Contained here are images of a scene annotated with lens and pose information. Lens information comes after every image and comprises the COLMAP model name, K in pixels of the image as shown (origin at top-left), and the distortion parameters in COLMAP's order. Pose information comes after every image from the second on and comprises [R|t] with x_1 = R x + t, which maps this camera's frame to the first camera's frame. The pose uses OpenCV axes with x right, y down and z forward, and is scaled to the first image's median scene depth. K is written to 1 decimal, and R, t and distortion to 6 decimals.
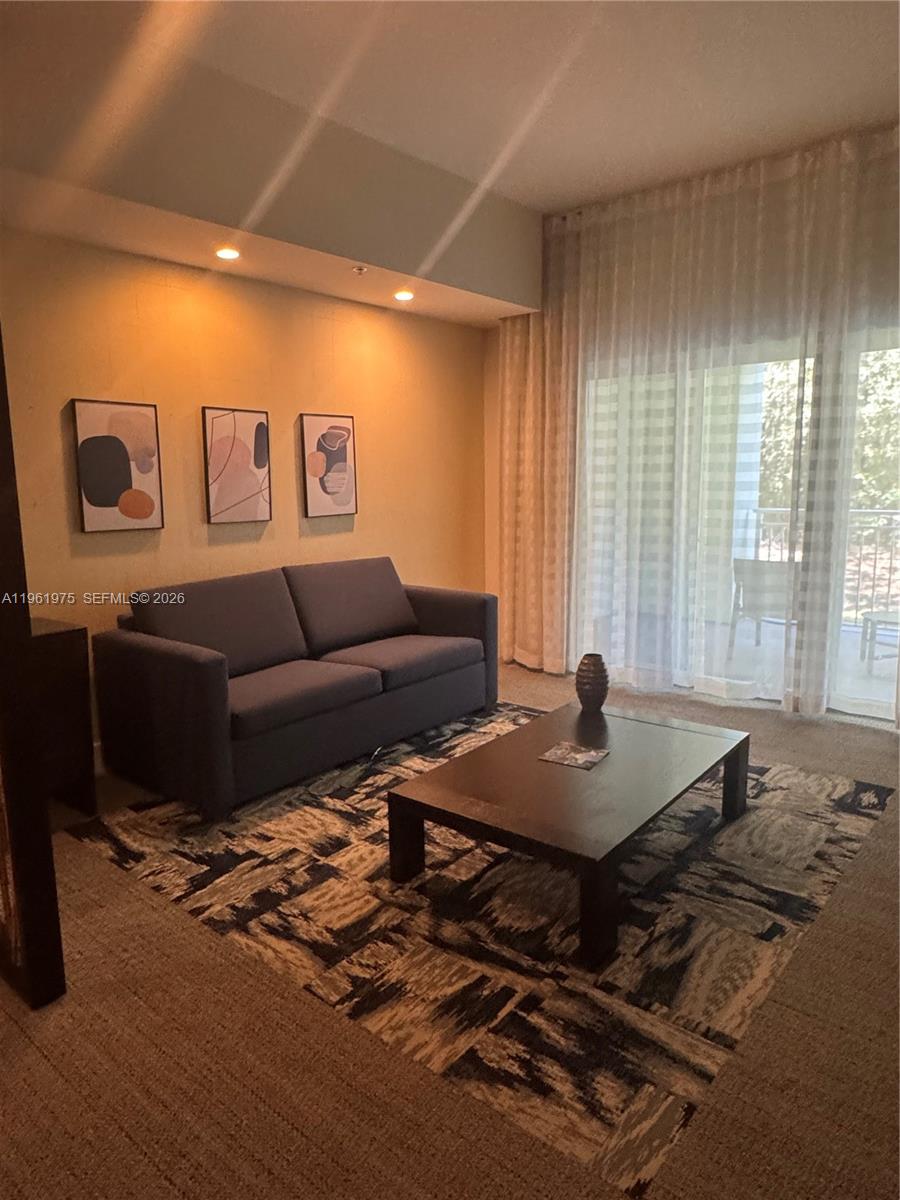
lens RADIAL K [[763.2, 0, 445.1], [0, 763.2, 601.6], [0, 0, 1]] dist [-0.001777, 0.001028]
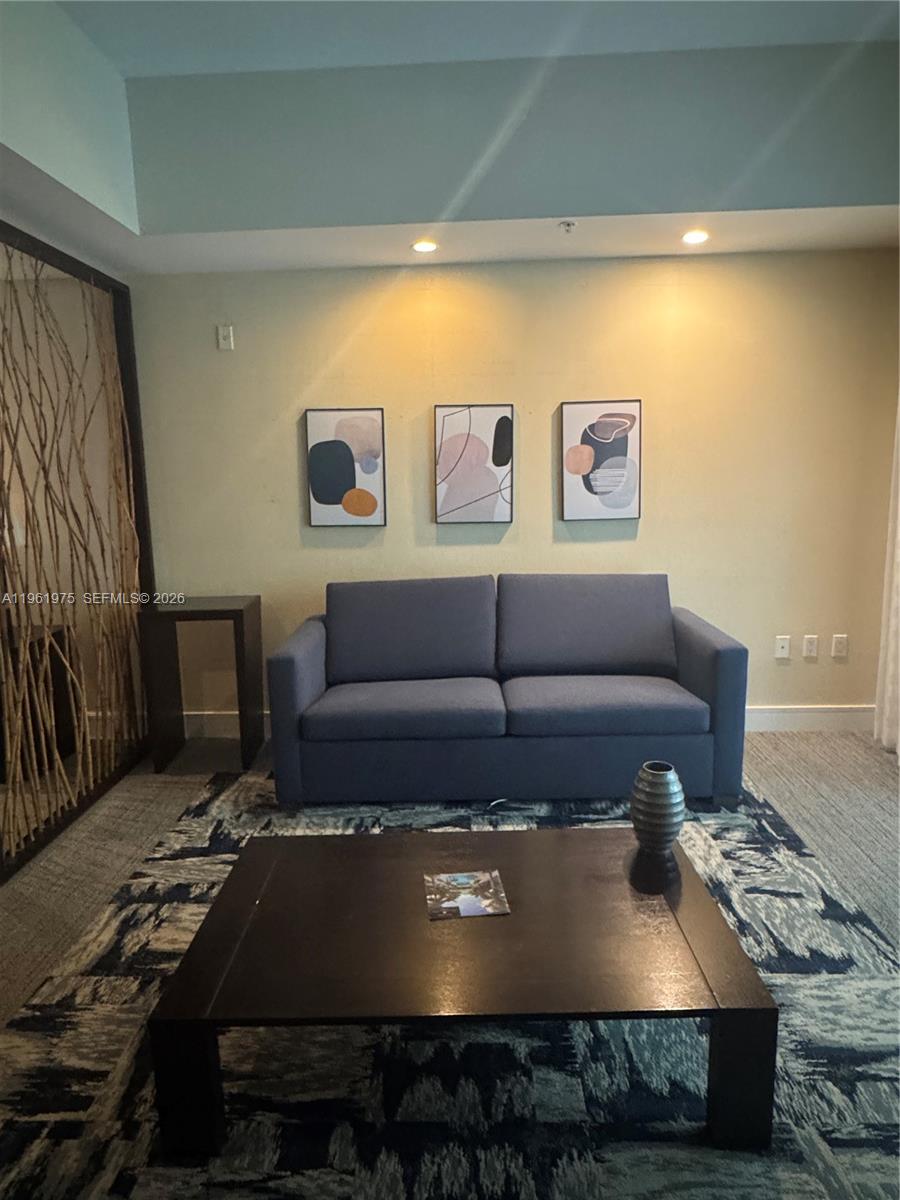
lens RADIAL K [[759.5, 0, 434.3], [0, 759.5, 593.3], [0, 0, 1]] dist [-0.005641, -0.000289]
pose [[0.623087, 0.126941, -0.771783, 0.630486], [-0.113325, 0.990982, 0.071503, -0.111814], [0.773900, 0.042909, 0.631853, 0.514961]]
